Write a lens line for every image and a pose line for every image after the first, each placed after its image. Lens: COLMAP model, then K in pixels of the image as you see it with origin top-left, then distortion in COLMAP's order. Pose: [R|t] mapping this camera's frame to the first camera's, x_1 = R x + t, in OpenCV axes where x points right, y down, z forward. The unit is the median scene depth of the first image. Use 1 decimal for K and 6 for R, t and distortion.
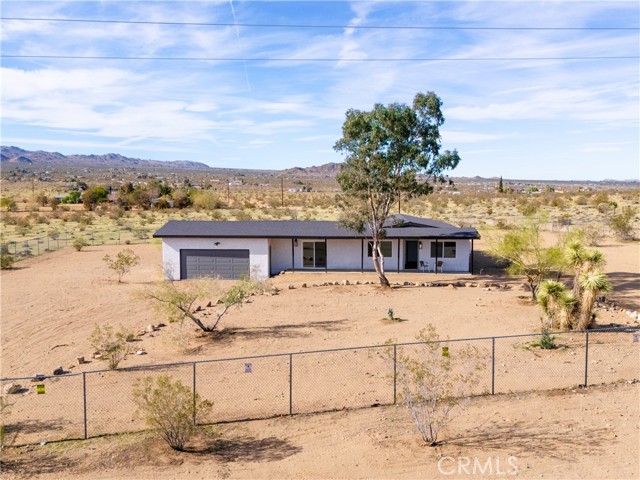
lens RADIAL K [[599.2, 0, 285.6], [0, 599.2, 246.8], [0, 0, 1]] dist [0.027356, -0.002269]
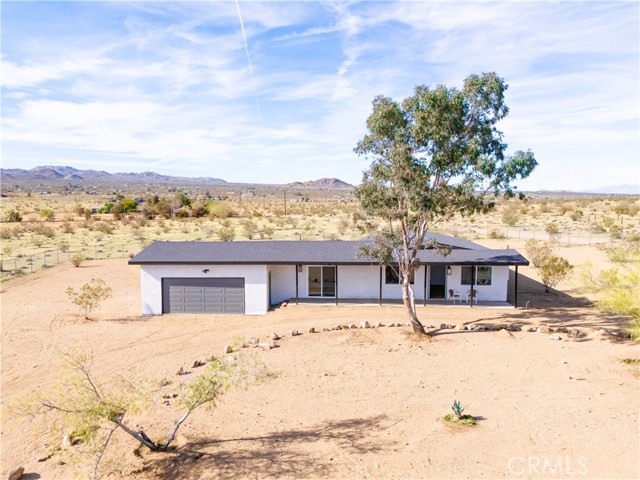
lens RADIAL K [[480.1, 0, 294.1], [0, 480.1, 247.5], [0, 0, 1]] dist [0.052688, -0.043551]
pose [[0.999905, -0.007543, 0.011497, 0.000928], [0.007500, 0.999965, 0.003811, -0.038559], [-0.011525, -0.003724, 0.999927, 0.322015]]
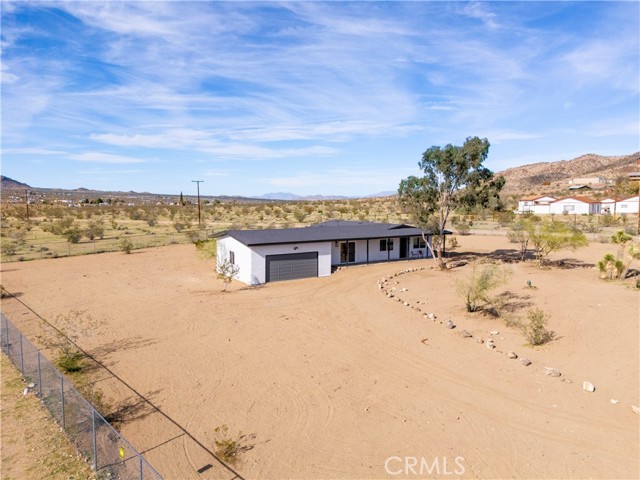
lens RADIAL K [[470.3, 0, 318.8], [0, 470.3, 237.2], [0, 0, 1]] dist [0.047278, -0.036316]
pose [[0.769242, -0.046661, 0.637251, -0.642806], [0.060058, 0.998195, 0.000593, -0.024040], [-0.636129, 0.037816, 0.770656, 0.261486]]
